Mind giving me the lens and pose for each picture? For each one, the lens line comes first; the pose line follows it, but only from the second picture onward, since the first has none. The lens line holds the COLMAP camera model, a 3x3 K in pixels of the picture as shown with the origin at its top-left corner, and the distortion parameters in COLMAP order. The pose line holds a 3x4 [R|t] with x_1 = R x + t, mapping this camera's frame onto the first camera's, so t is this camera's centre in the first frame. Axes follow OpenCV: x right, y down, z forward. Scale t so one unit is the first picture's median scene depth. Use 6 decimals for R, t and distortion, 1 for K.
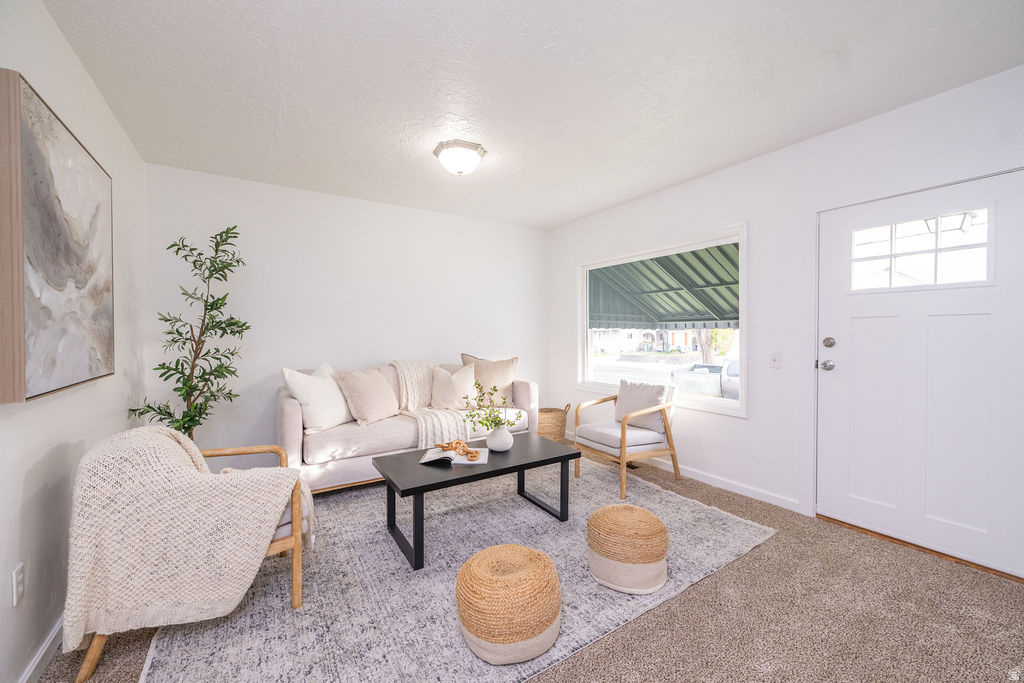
lens RADIAL K [[409.7, 0, 514.1], [0, 409.7, 339.4], [0, 0, 1]] dist [0.000572, -0.000520]
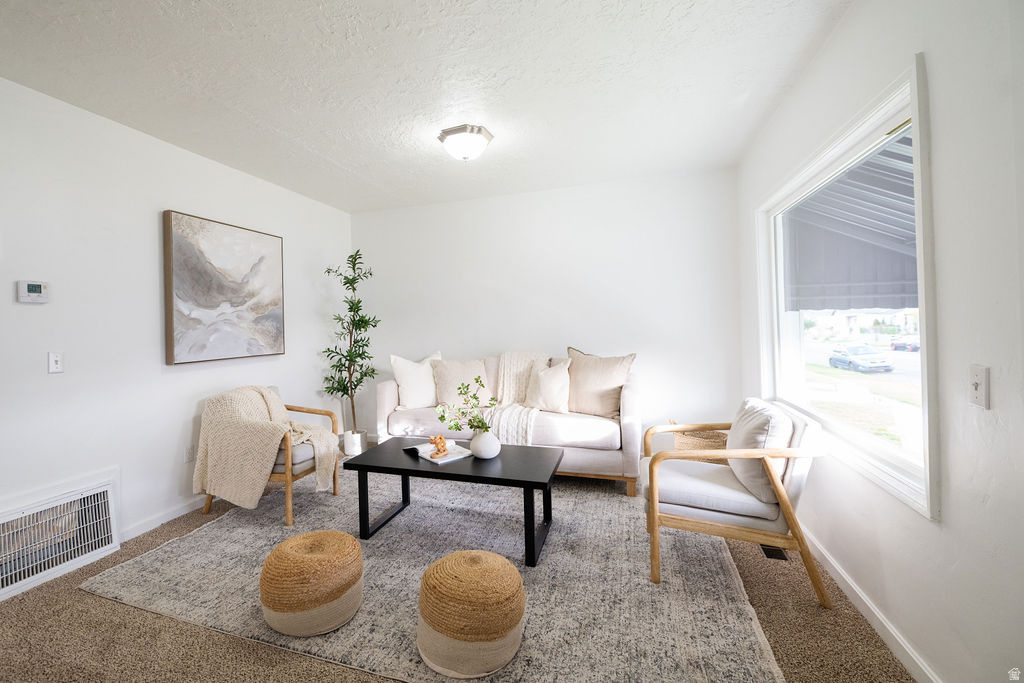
lens RADIAL K [[445.0, 0, 465.7], [0, 445.0, 327.2], [0, 0, 1]] dist [0.001671, -0.000967]
pose [[0.602864, -0.008431, -0.797799, 0.735479], [0.009349, 0.999950, -0.003503, -0.009557], [0.797789, -0.005347, 0.602913, 0.394866]]
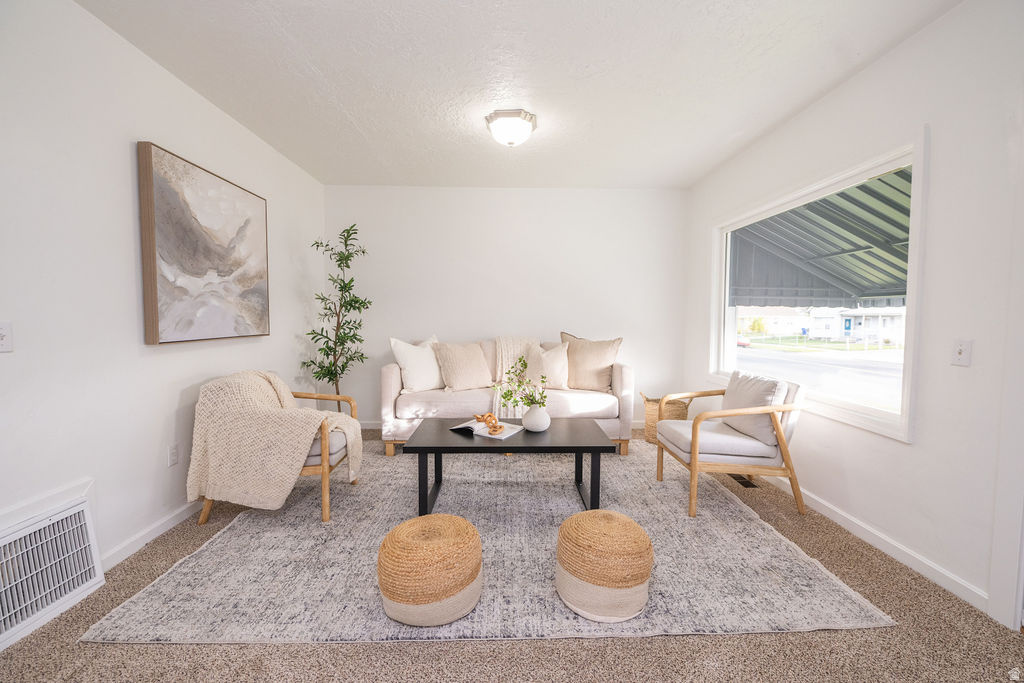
lens RADIAL K [[409.7, 0, 512.0], [0, 409.7, 340.7], [0, 0, 1]] dist [0.000572, -0.000520]
pose [[0.851503, 0.037998, -0.522972, 0.423420], [-0.016141, 0.998798, 0.046290, 0.017845], [0.524102, -0.030974, 0.851092, 0.165288]]
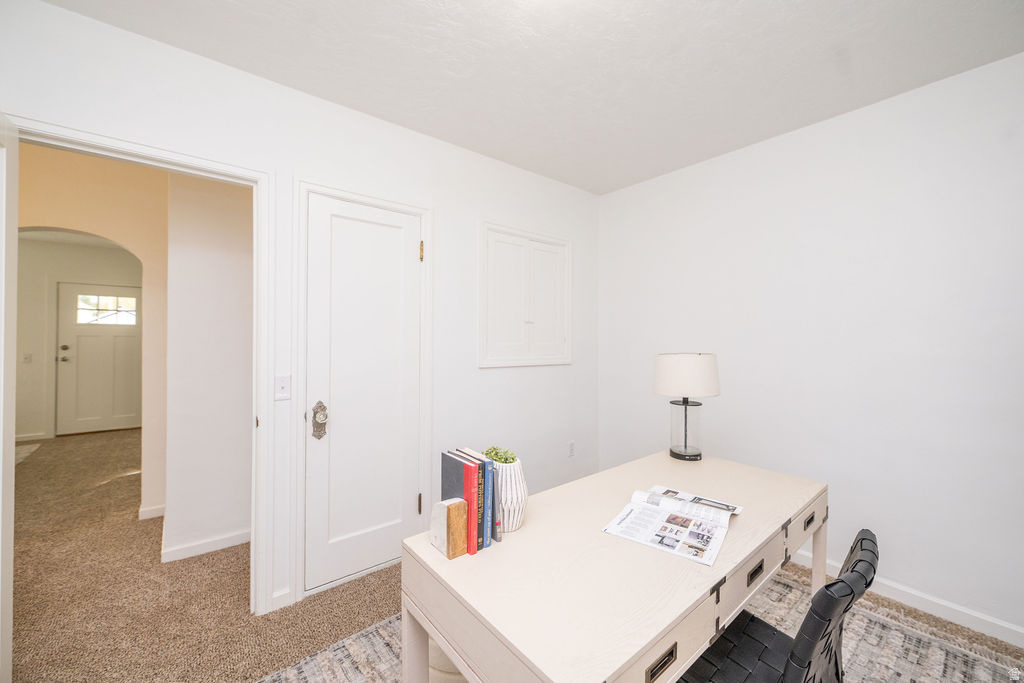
lens RADIAL K [[409.7, 0, 512.5], [0, 409.7, 346.5], [0, 0, 1]] dist [0.000572, -0.000520]
pose [[-0.100336, 0.004351, 0.994944, -1.423700], [0.008346, 0.999959, -0.003531, 0.026589], [-0.994919, 0.007950, -0.100368, -0.964281]]
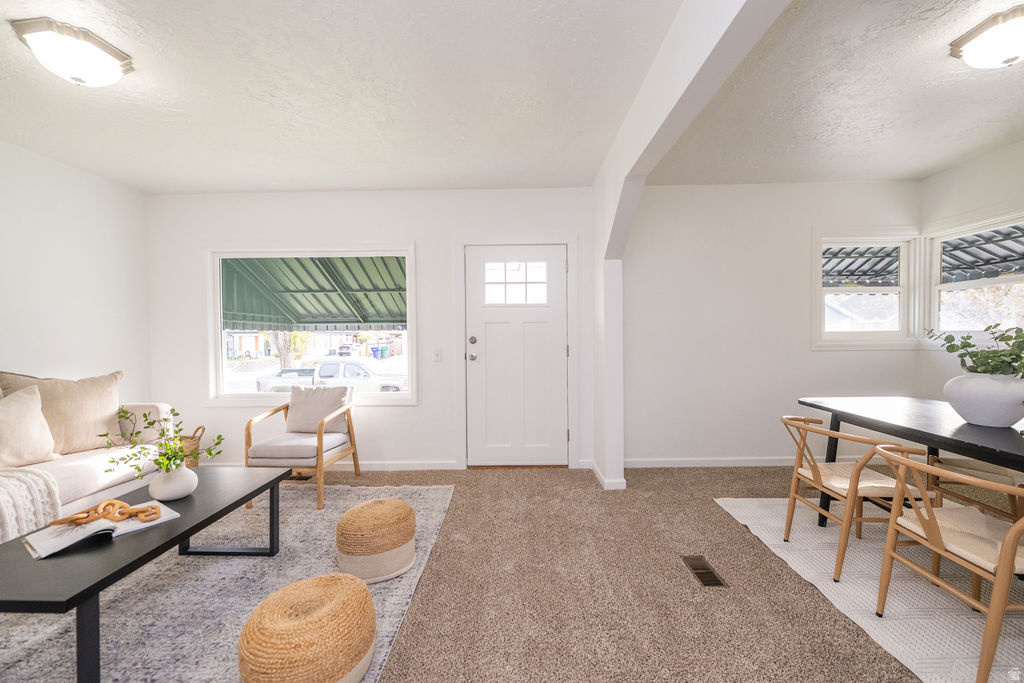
lens RADIAL K [[409.7, 0, 519.5], [0, 409.7, 342.6], [0, 0, 1]] dist [0.000572, -0.000520]
pose [[0.551137, -0.020371, 0.834166, -0.302396], [0.021417, 0.999718, 0.010264, 0.004050], [-0.834140, 0.012208, 0.551418, 0.097796]]
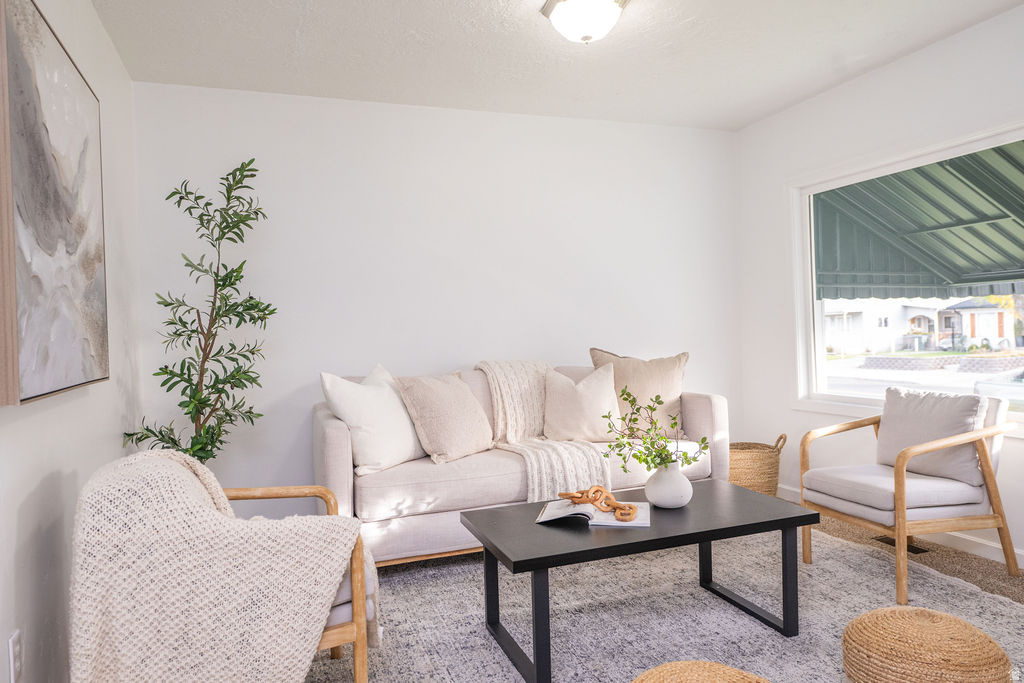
lens RADIAL K [[687.7, 0, 510.0], [0, 687.7, 336.9], [0, 0, 1]] dist [-0.001963, 0.002248]
pose [[0.975526, -0.027764, -0.218124, -0.036442], [0.027287, 0.999614, -0.005197, 0.029871], [0.218184, -0.000882, 0.975907, -0.000158]]
